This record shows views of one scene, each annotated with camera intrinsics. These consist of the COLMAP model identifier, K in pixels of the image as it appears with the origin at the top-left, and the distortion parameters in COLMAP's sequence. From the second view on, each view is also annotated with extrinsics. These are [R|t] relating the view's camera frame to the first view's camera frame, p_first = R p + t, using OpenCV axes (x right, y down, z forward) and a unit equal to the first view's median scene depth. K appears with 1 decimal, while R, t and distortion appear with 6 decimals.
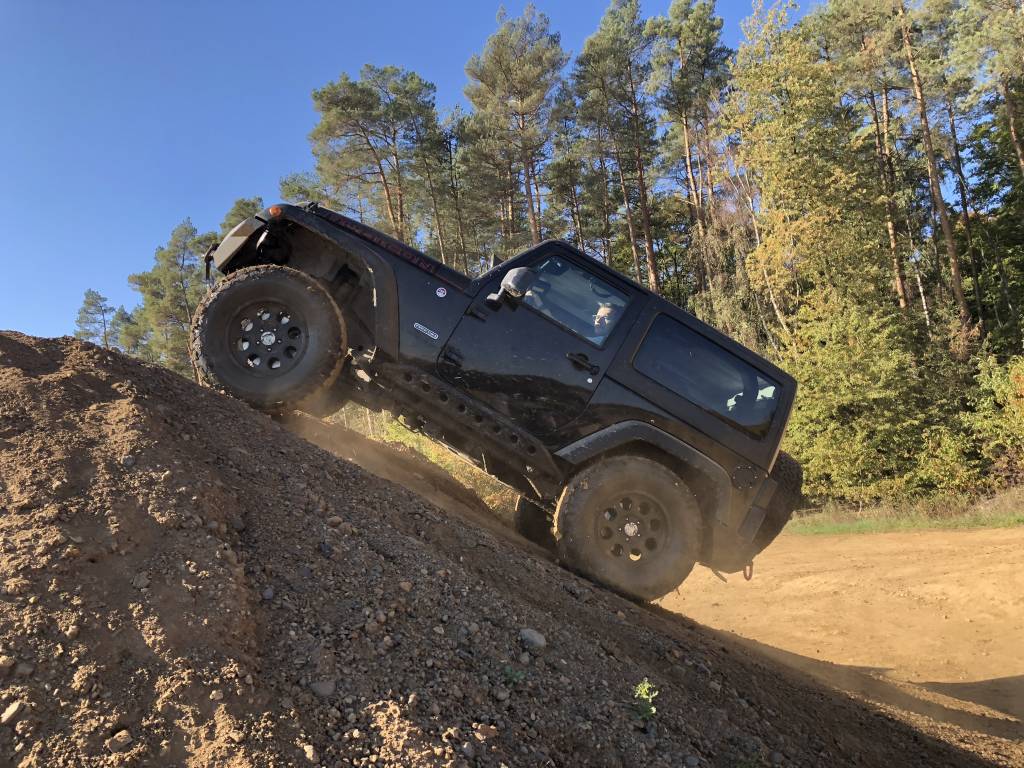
lens RADIAL K [[831.6, 0, 509.3], [0, 831.6, 375.4], [0, 0, 1]] dist [0.031143, -0.026984]
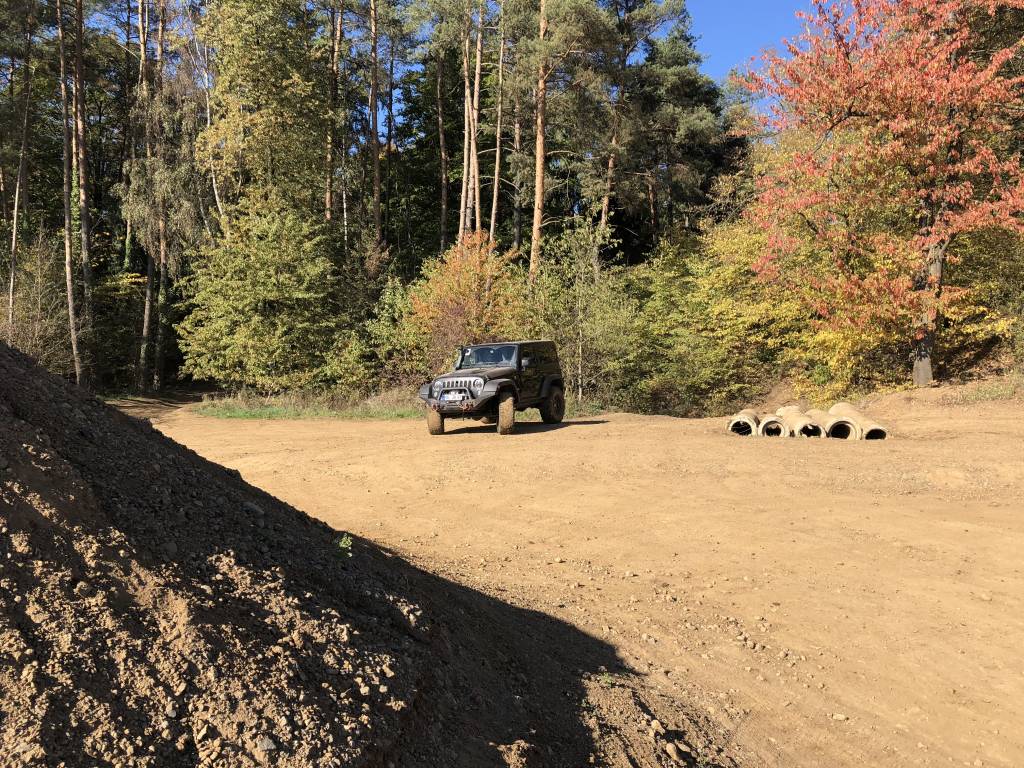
lens RADIAL K [[831.6, 0, 509.3], [0, 831.6, 375.4], [0, 0, 1]] dist [0.031143, -0.026984]
pose [[0.757327, 0.084154, 0.647591, -0.108621], [-0.174255, 0.981747, 0.076206, -0.010388], [-0.629358, -0.170559, 0.758168, -0.036955]]
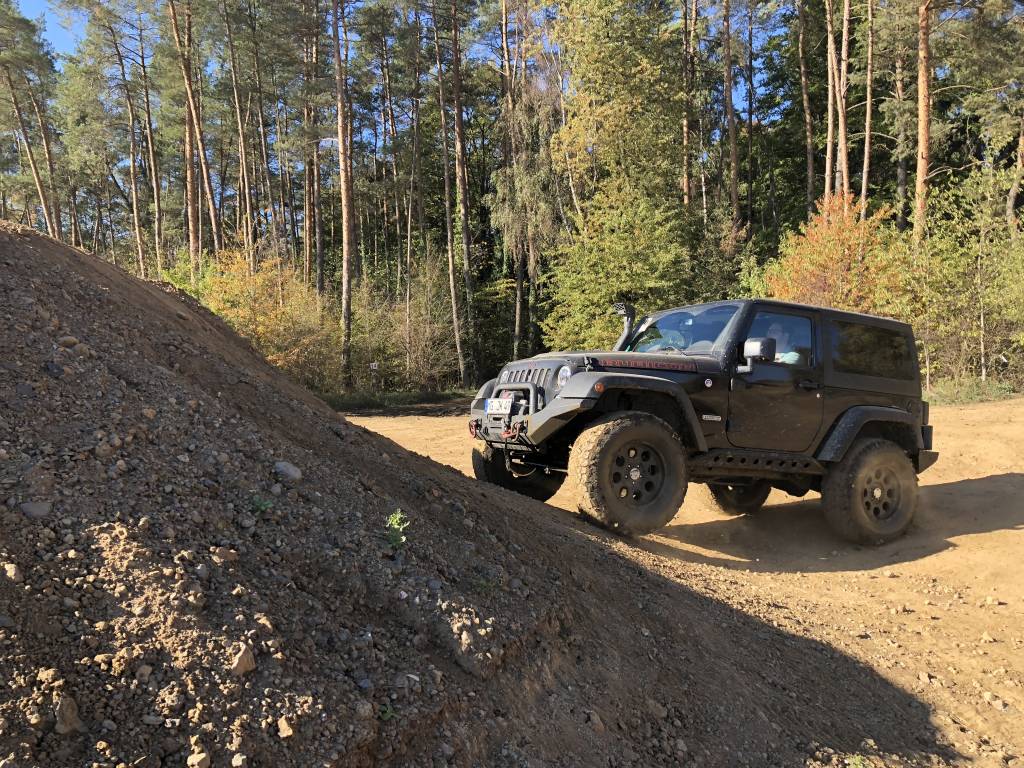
lens RADIAL K [[827.6, 0, 507.5], [0, 827.6, 377.5], [0, 0, 1]] dist [0.021916, -0.011987]
pose [[0.967521, 0.057322, 0.246208, 0.006618], [-0.095479, 0.984673, 0.145953, 0.008637], [-0.234068, -0.164720, 0.958165, 0.006124]]
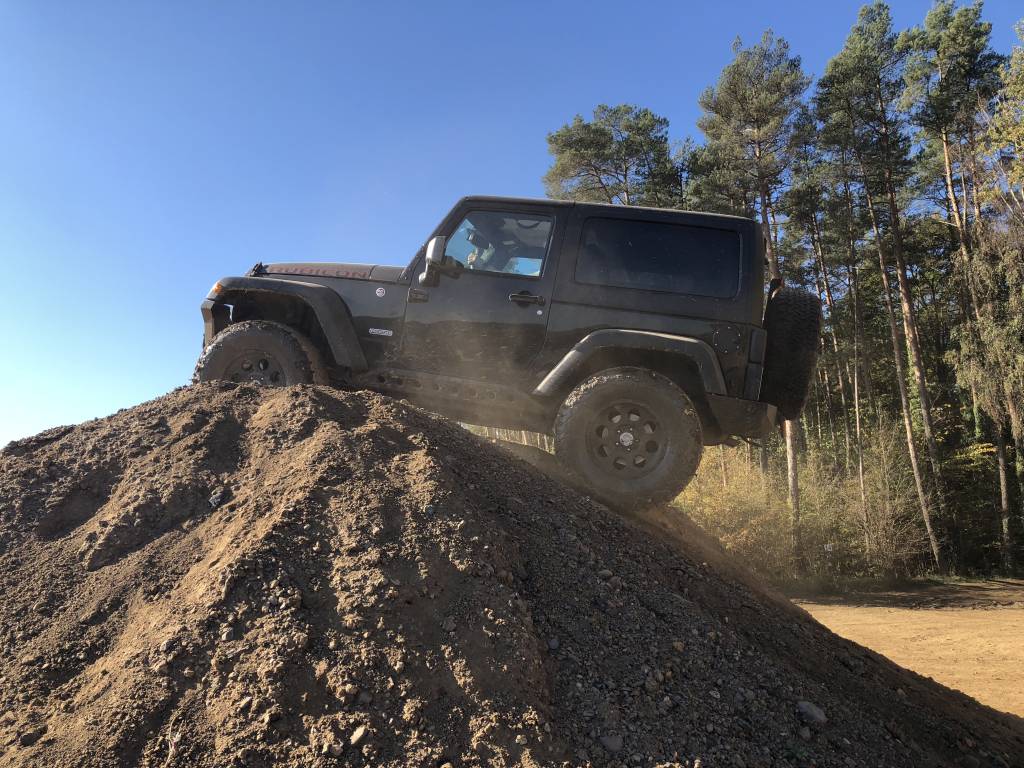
lens RADIAL K [[831.6, 0, 509.3], [0, 831.6, 375.4], [0, 0, 1]] dist [0.031143, -0.026984]
pose [[0.963712, 0.003945, -0.266914, -0.010980], [-0.014124, 0.999244, -0.036227, -0.007960], [0.266570, 0.038683, 0.963039, -0.011077]]
